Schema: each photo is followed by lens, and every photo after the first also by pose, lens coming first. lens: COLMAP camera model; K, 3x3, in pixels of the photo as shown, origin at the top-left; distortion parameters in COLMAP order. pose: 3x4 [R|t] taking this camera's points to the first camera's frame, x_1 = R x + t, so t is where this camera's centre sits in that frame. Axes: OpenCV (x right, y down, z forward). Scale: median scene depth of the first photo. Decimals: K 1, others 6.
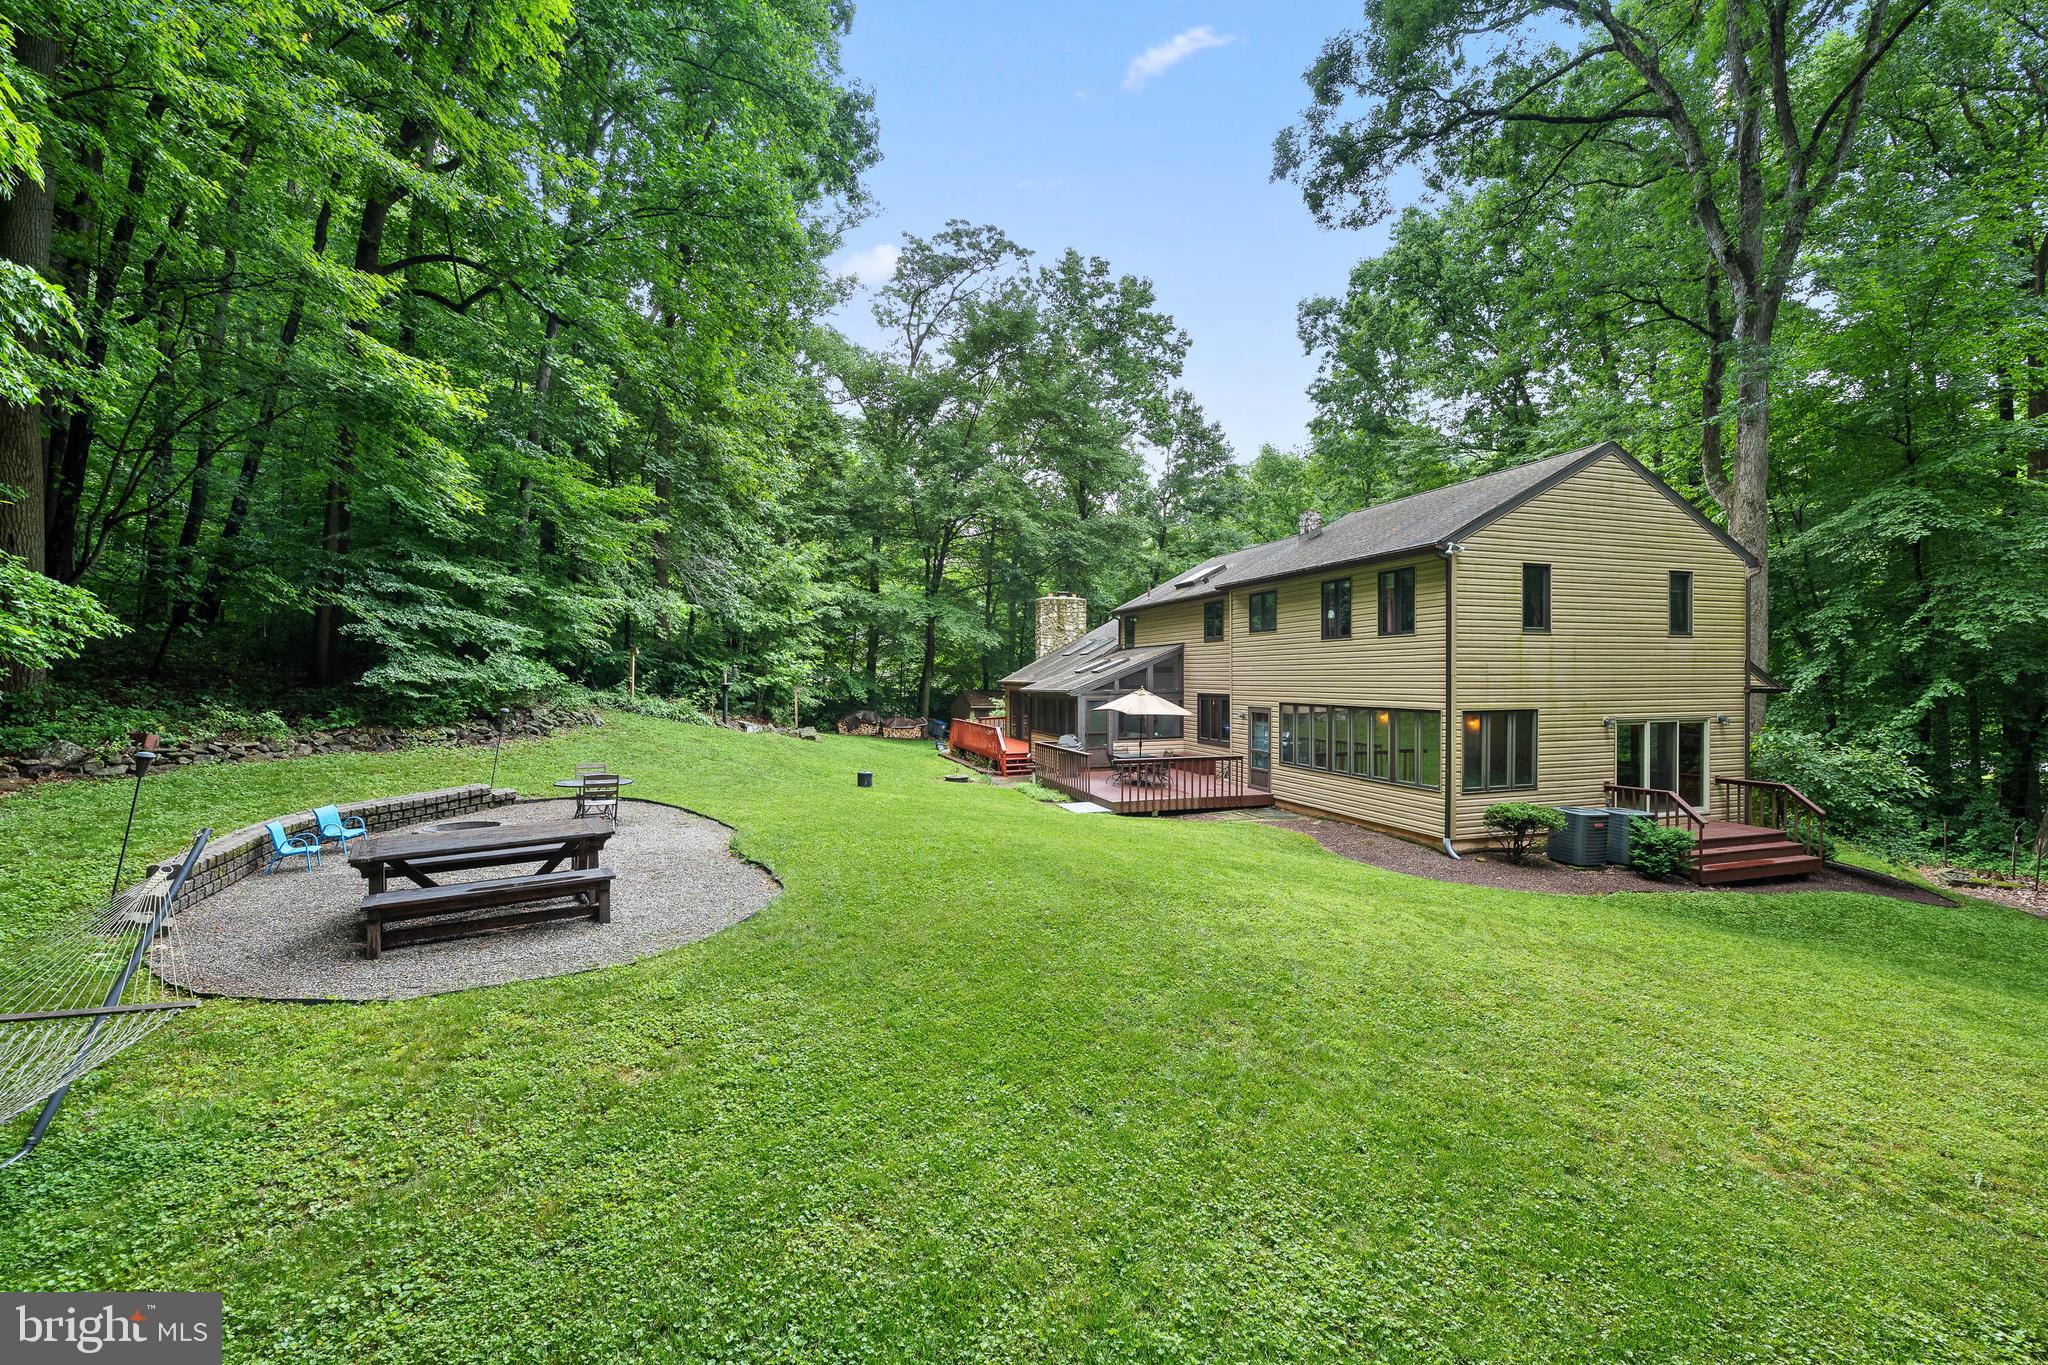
lens RADIAL K [[821.1, 0, 1025.4], [0, 821.1, 685.6], [0, 0, 1]] dist [-0.007303, -0.000185]
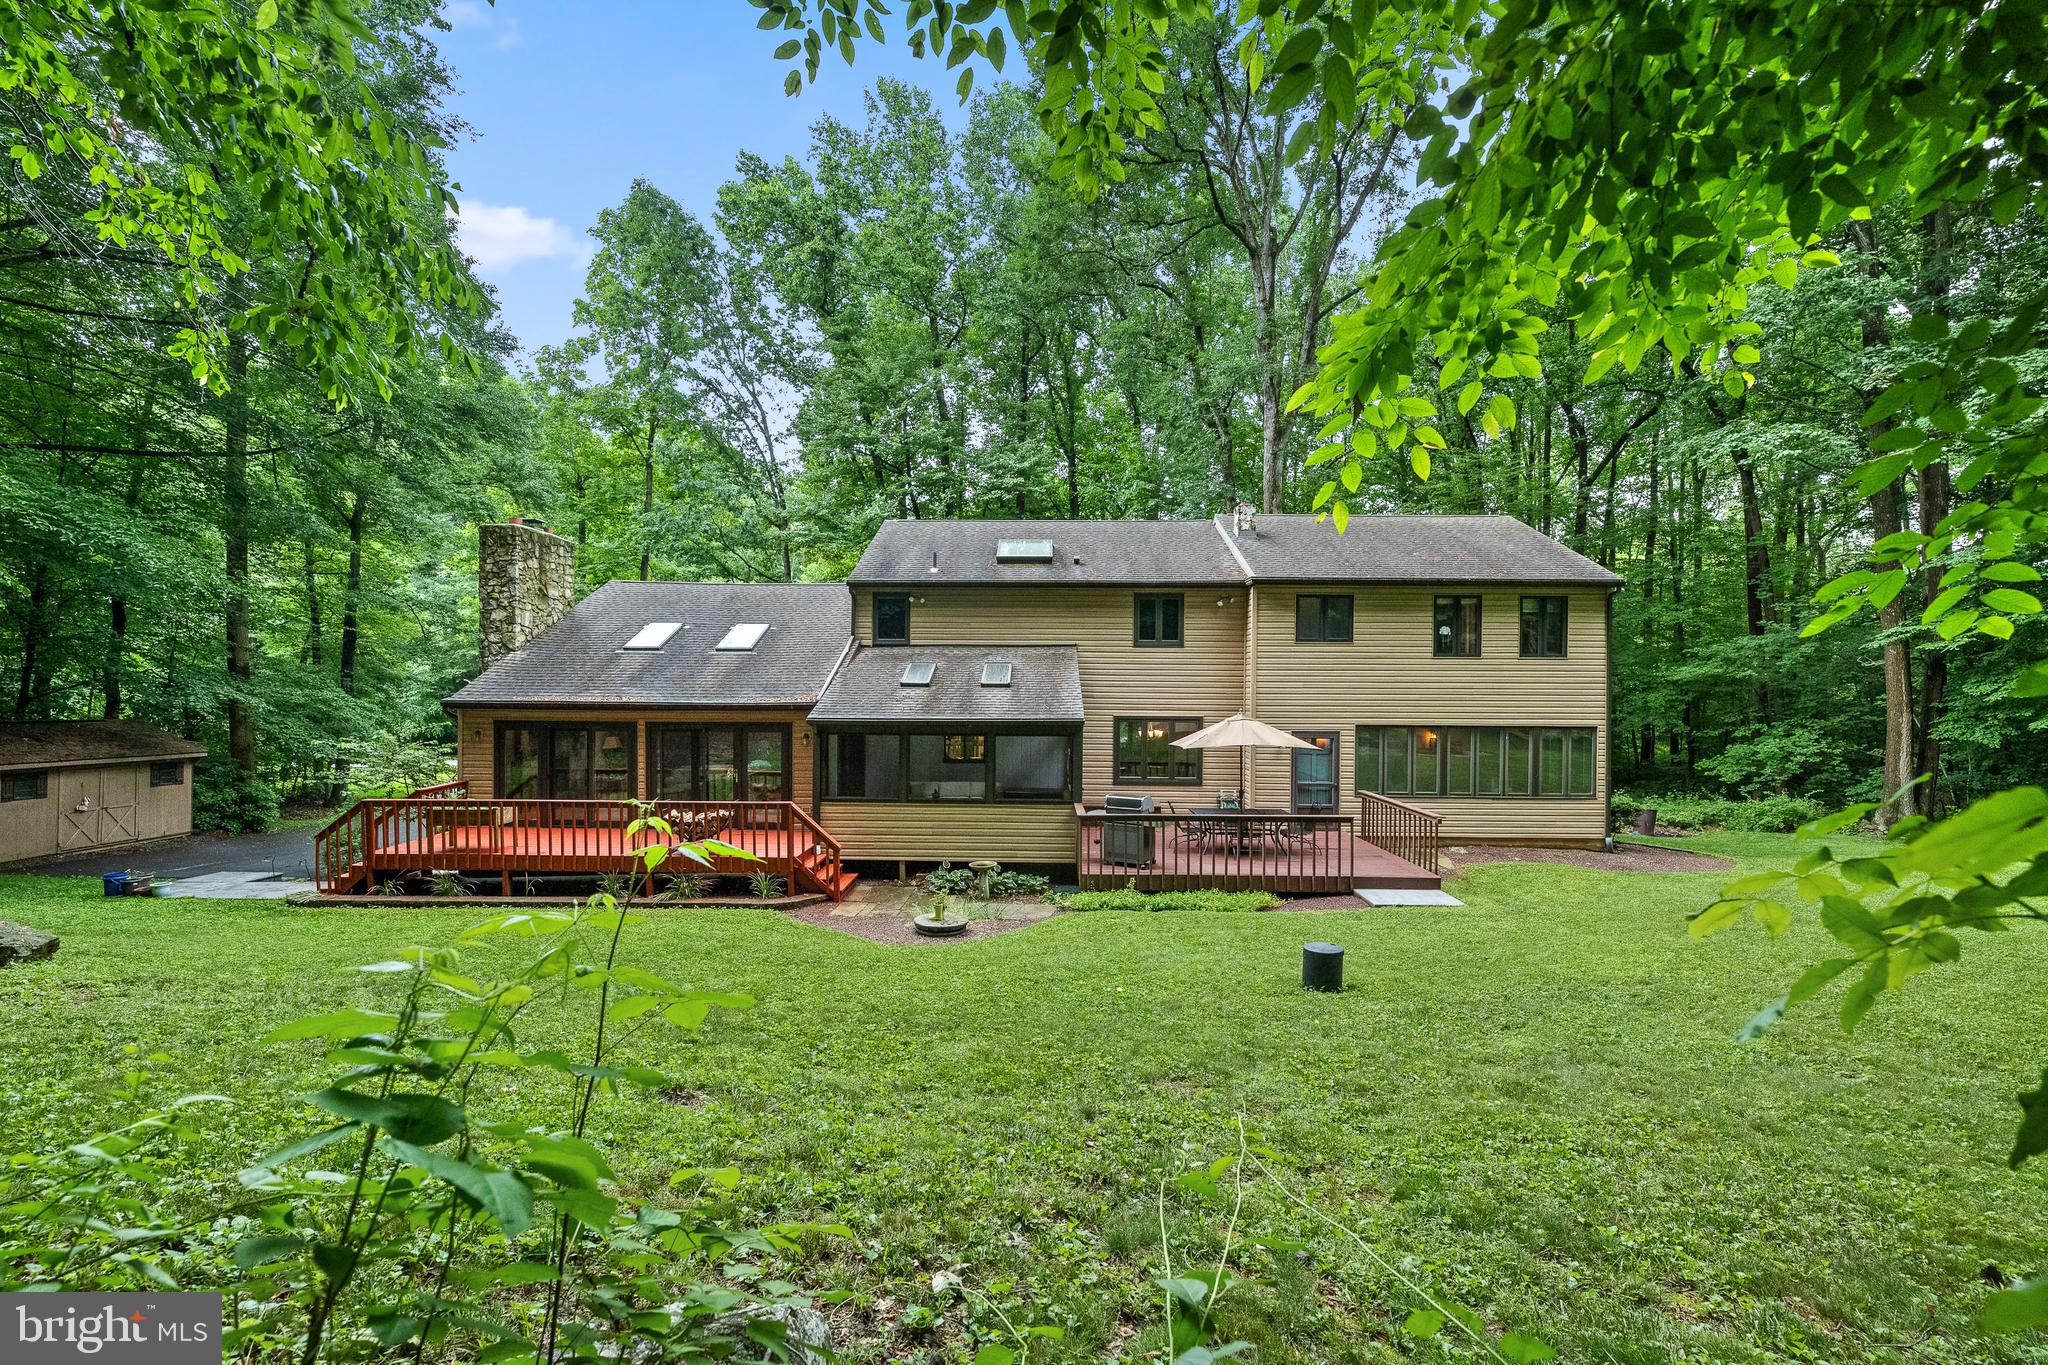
lens RADIAL K [[821.1, 0, 1023.2], [0, 821.1, 685.8], [0, 0, 1]] dist [-0.007303, -0.000185]
pose [[0.314029, 0.001215, 0.949413, -0.690617], [-0.009852, 0.999950, 0.001979, -0.019513], [-0.949362, -0.009975, 0.314025, 1.166939]]
